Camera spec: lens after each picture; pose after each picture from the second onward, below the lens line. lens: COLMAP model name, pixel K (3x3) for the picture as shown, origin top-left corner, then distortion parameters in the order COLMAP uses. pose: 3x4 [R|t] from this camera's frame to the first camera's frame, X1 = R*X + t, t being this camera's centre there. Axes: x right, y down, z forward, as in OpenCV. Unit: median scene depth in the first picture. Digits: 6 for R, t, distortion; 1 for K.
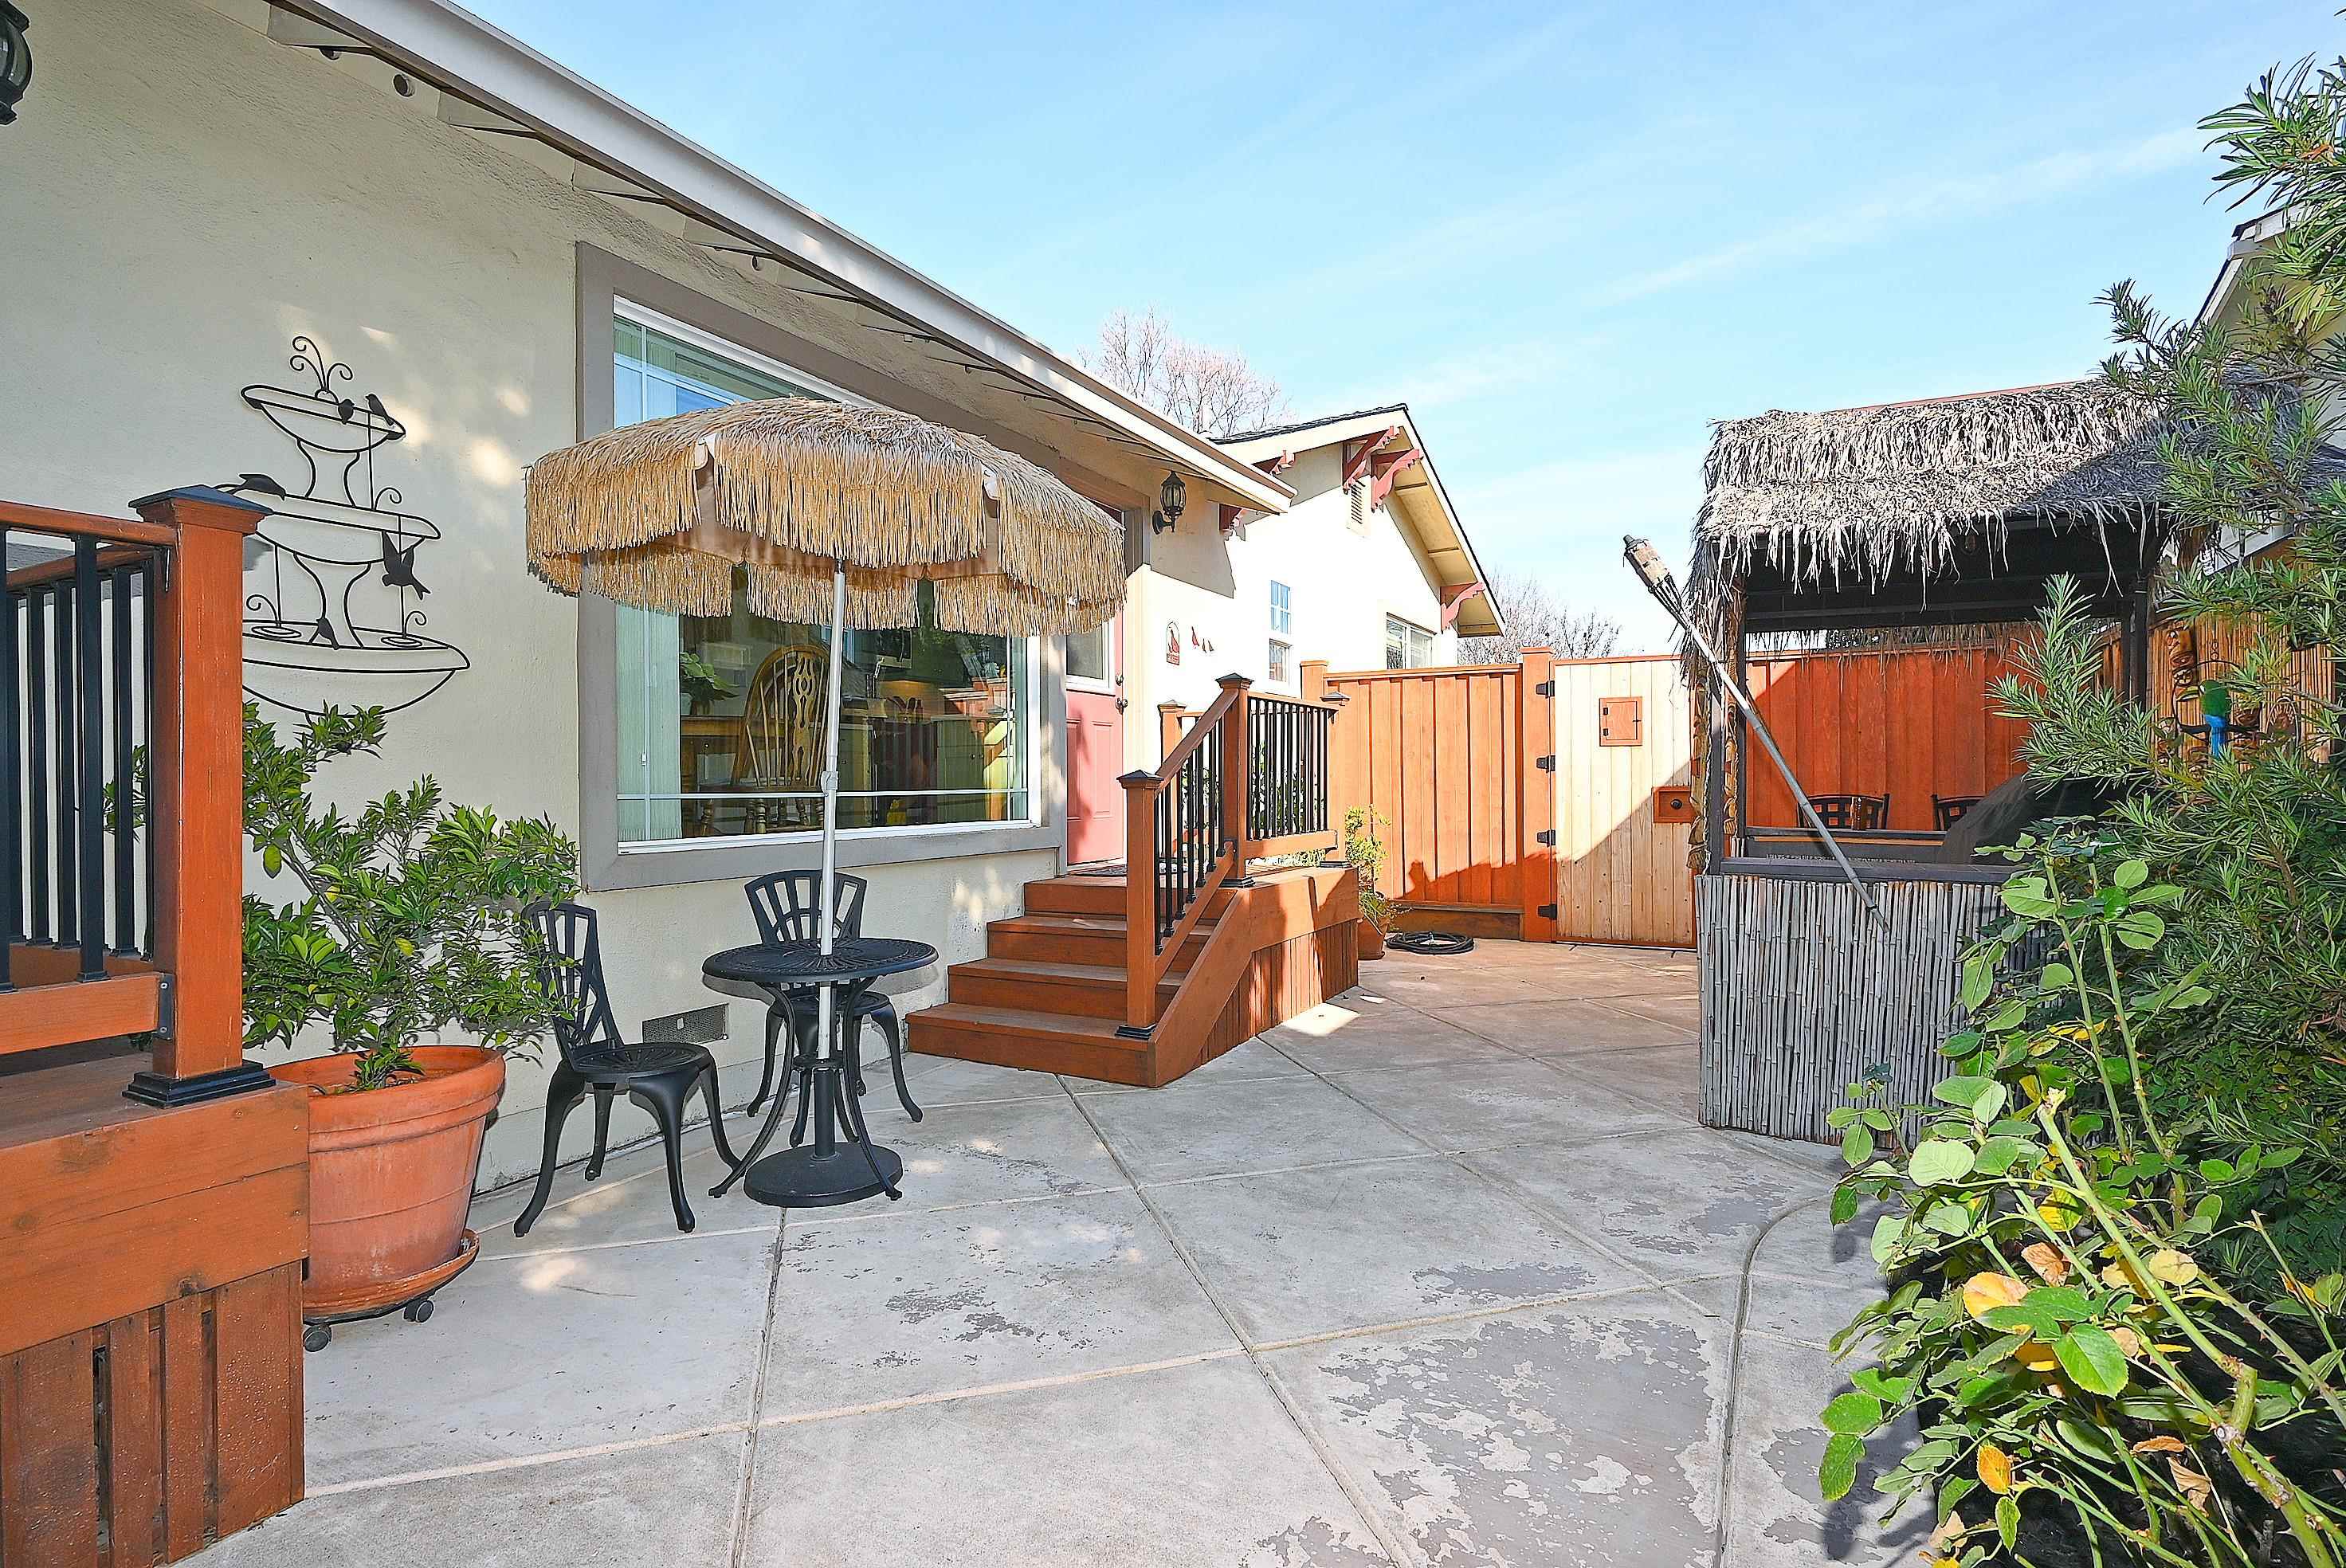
lens RADIAL K [[1170.5, 0, 1173.0], [0, 1170.5, 784.0], [0, 0, 1]] dist [-0.002532, -0.000197]
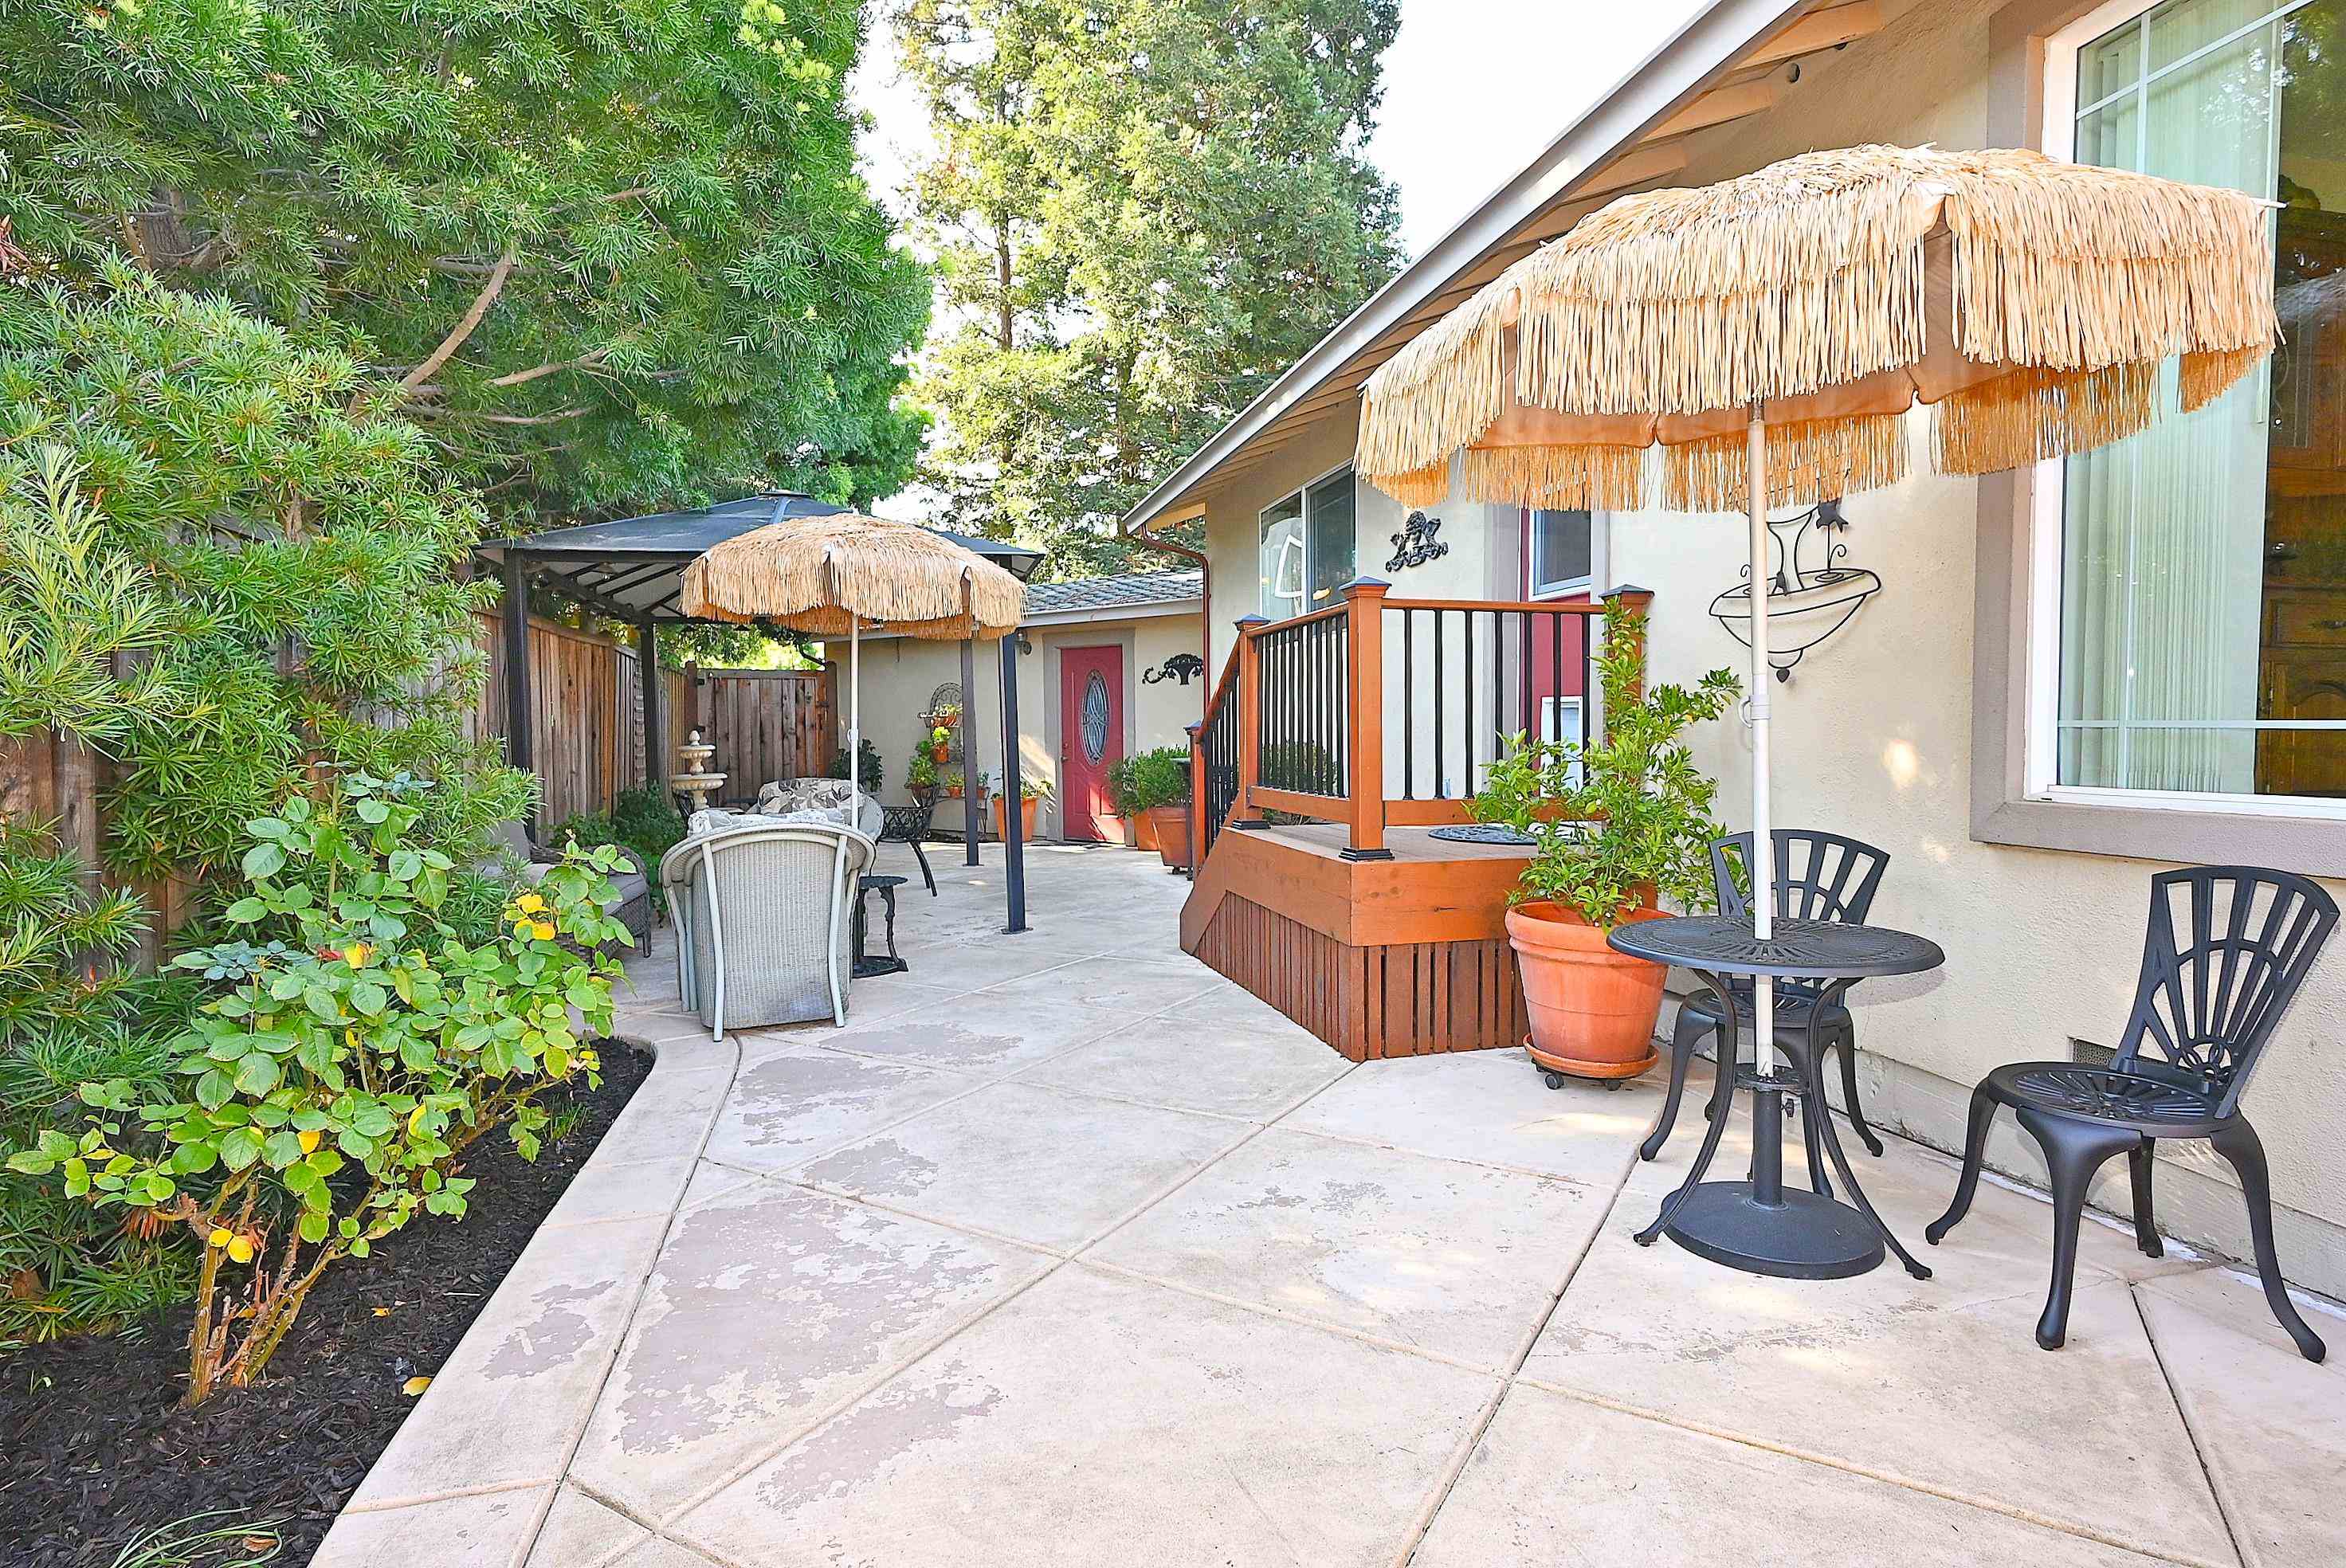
lens RADIAL K [[1170.5, 0, 1173.0], [0, 1170.5, 784.0], [0, 0, 1]] dist [-0.002532, -0.000197]
pose [[-0.743374, 0.051897, -0.666860, 0.528543], [0.018528, 0.998201, 0.057030, -0.004654], [0.668620, 0.030039, -0.742998, 1.425543]]
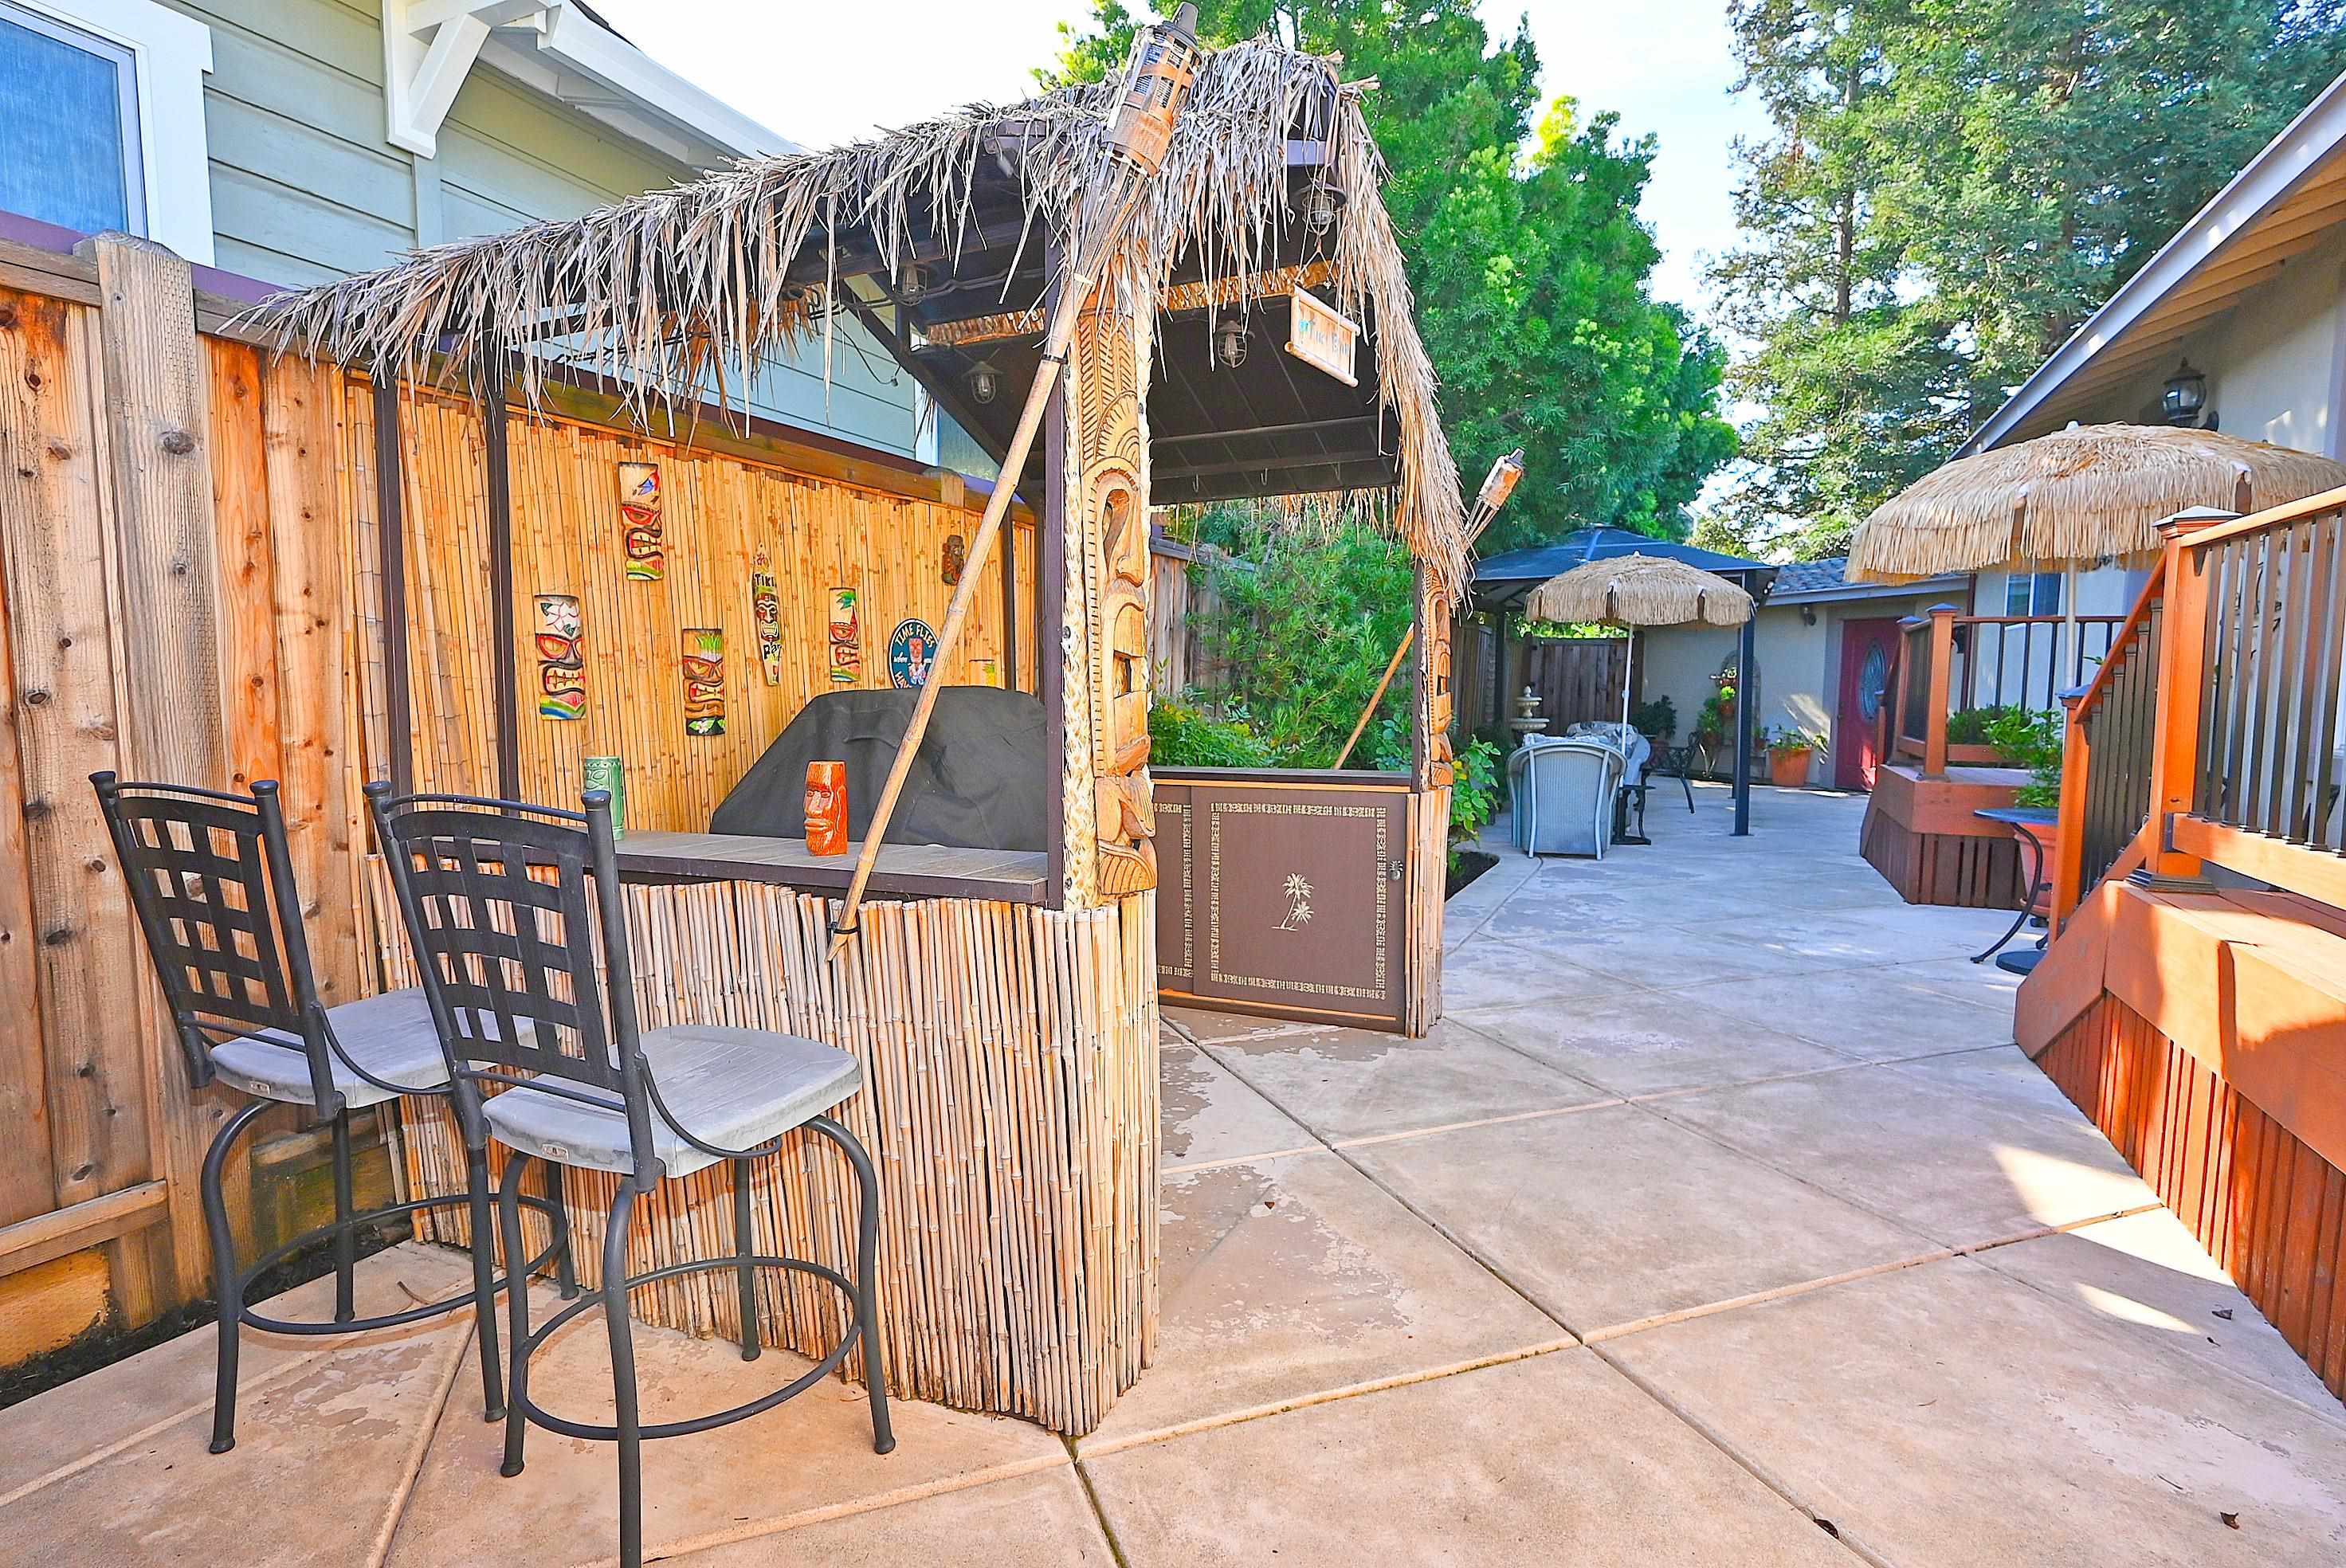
lens RADIAL K [[1170.5, 0, 1173.0], [0, 1170.5, 784.0], [0, 0, 1]] dist [-0.002532, -0.000197]
pose [[-0.998629, 0.008656, -0.051624, 0.946930], [0.003997, 0.995963, 0.089679, -0.027555], [0.052191, 0.089350, -0.994632, 2.573607]]
